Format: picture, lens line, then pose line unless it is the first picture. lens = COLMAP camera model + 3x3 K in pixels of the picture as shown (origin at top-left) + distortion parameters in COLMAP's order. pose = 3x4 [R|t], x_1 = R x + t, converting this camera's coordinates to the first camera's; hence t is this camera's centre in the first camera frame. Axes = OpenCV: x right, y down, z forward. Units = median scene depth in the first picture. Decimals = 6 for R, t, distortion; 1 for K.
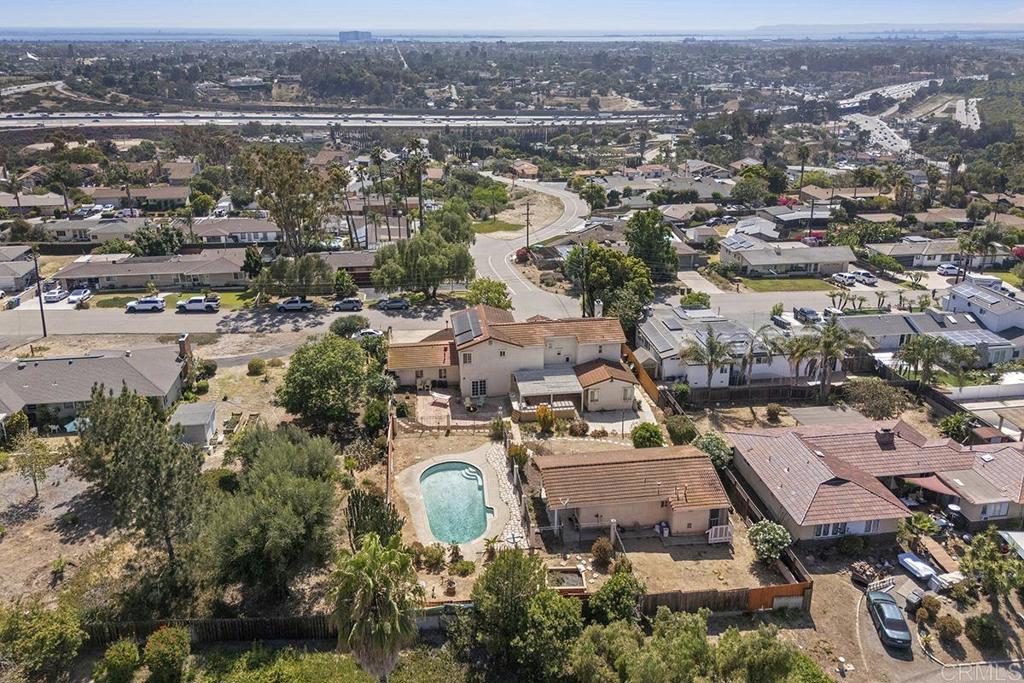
lens RADIAL K [[747.8, 0, 511.6], [0, 747.8, 288.2], [0, 0, 1]] dist [0.078971, -0.076691]
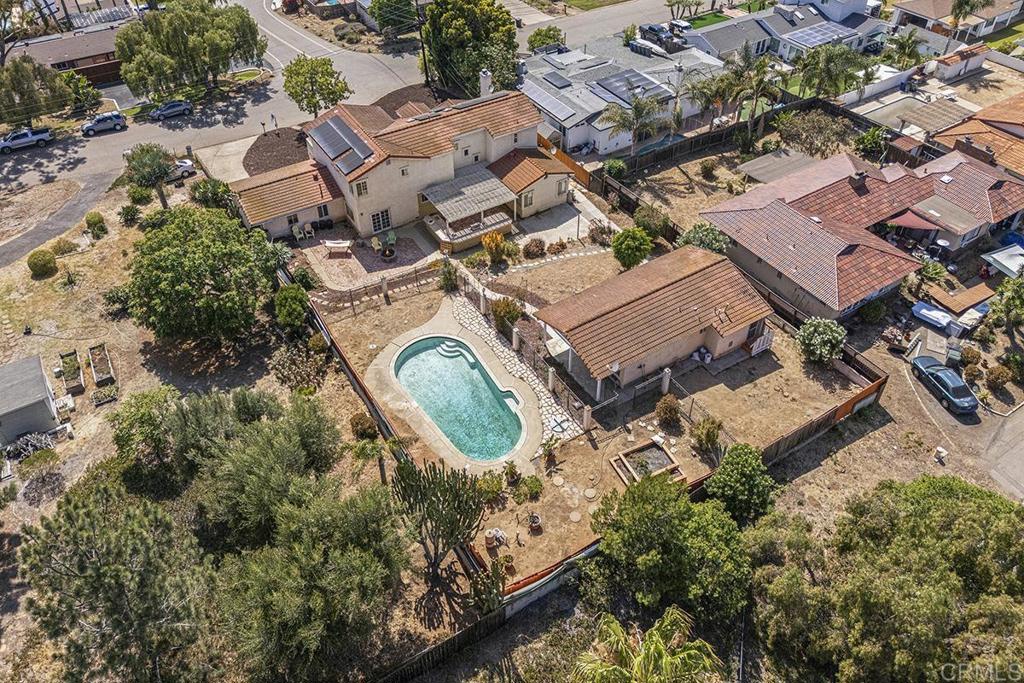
lens RADIAL K [[743.3, 0, 511.4], [0, 743.3, 278.0], [0, 0, 1]] dist [0.082292, -0.078946]
pose [[0.914923, -0.265775, 0.303774, -0.140505], [0.140532, 0.915275, 0.377520, -0.069919], [-0.378373, -0.302712, 0.874757, 0.210867]]
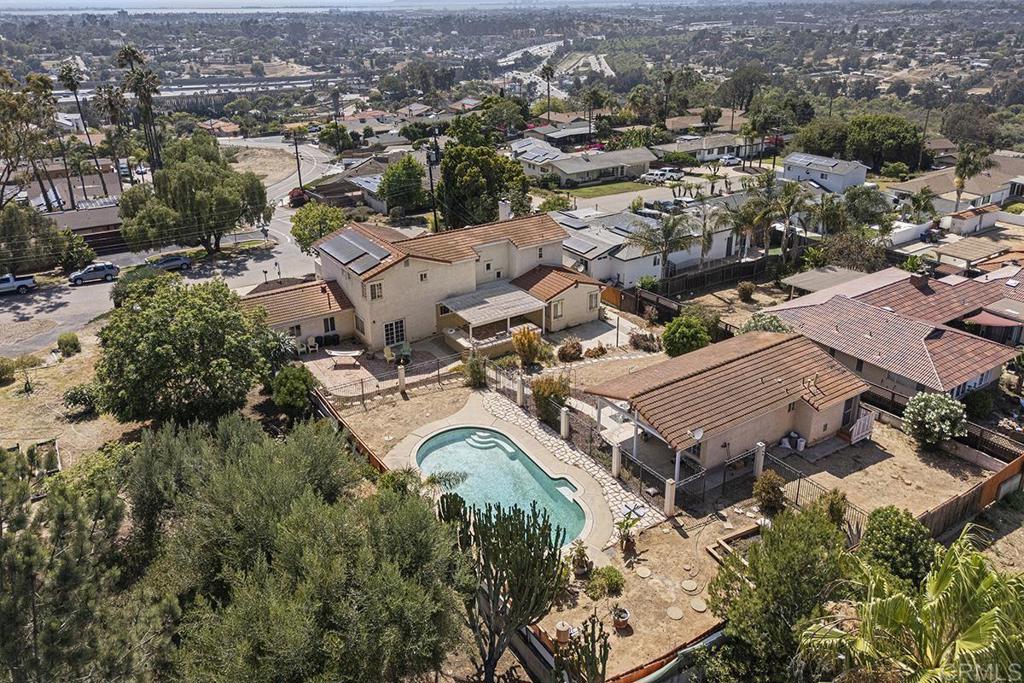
lens RADIAL K [[747.8, 0, 511.6], [0, 747.8, 288.2], [0, 0, 1]] dist [0.078971, -0.076691]
pose [[0.904536, -0.162802, 0.394093, -0.174185], [0.150126, 0.986656, 0.063018, 0.054231], [-0.399094, 0.002162, 0.916908, 0.267885]]
